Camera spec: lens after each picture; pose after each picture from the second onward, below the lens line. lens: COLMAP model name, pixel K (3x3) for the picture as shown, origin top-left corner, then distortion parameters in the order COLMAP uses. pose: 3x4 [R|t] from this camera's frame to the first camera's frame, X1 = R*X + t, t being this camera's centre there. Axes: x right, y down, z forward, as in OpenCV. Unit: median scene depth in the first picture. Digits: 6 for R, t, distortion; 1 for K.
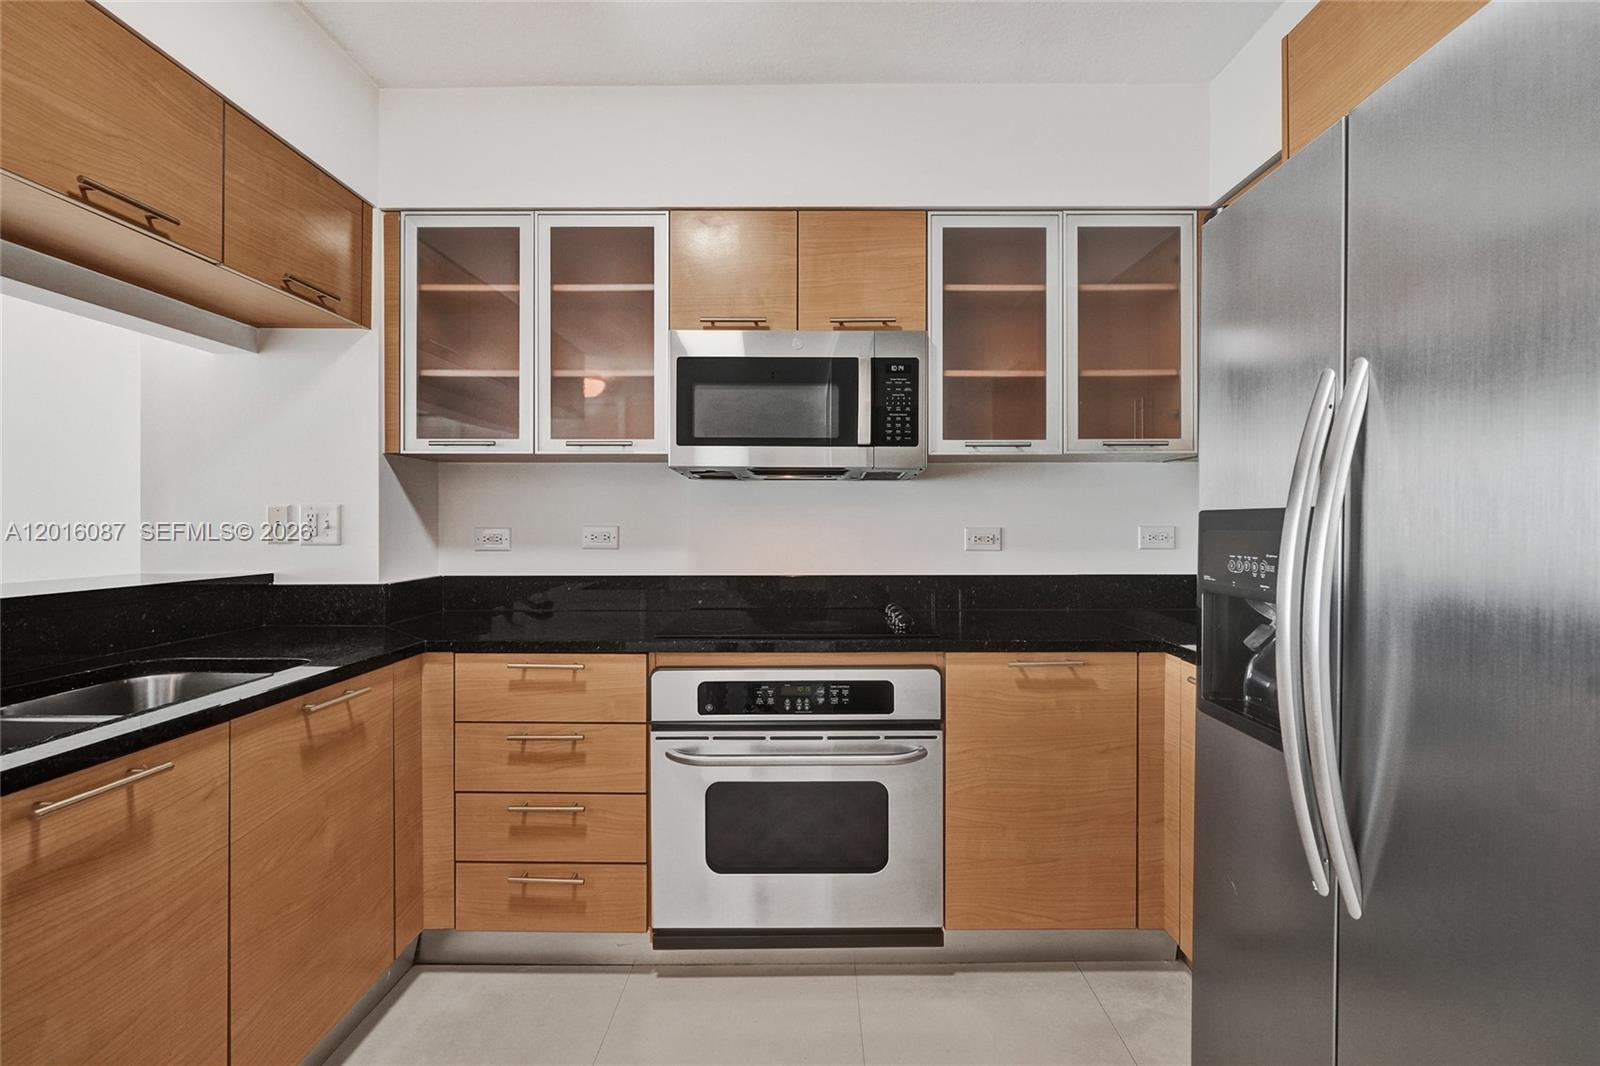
lens RADIAL K [[739.1, 0, 798.3], [0, 739.1, 530.8], [0, 0, 1]] dist [-0.005492, -0.001616]
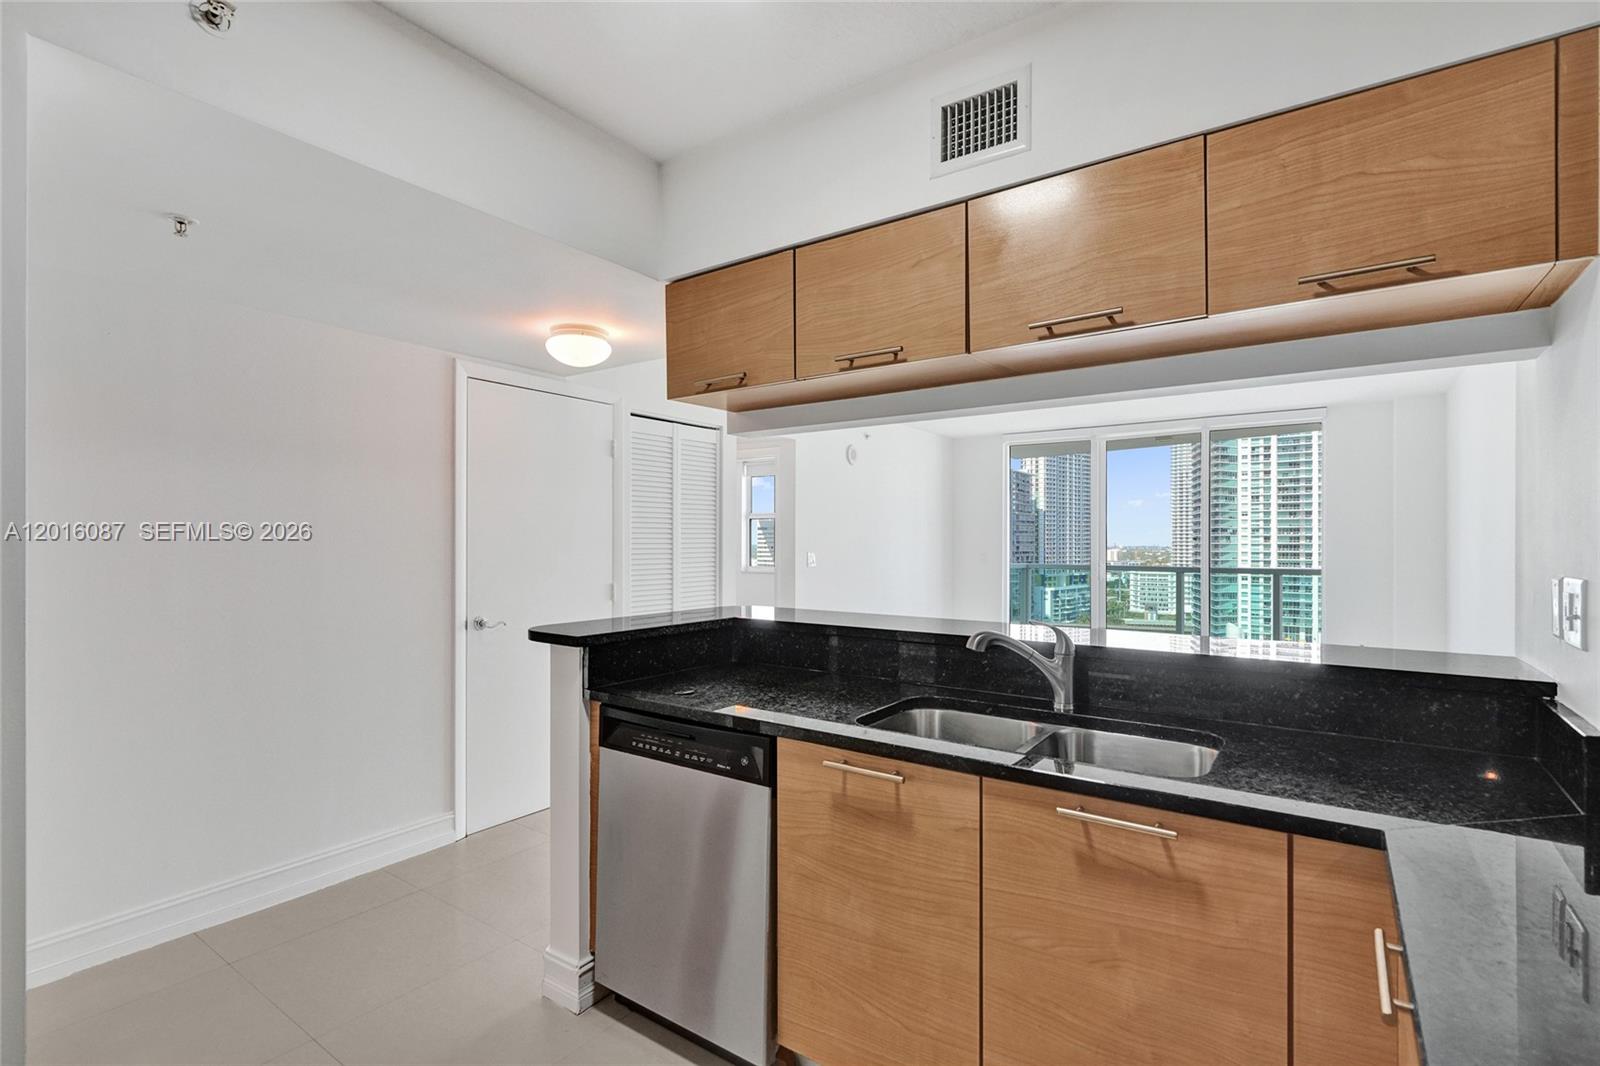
lens RADIAL K [[739.1, 0, 808.0], [0, 739.1, 542.1], [0, 0, 1]] dist [-0.005492, -0.001616]
pose [[-0.571549, -0.000266, -0.820568, 0.302592], [-0.006376, 0.999971, 0.004117, -0.103649], [0.820543, 0.007585, -0.571534, 1.387109]]
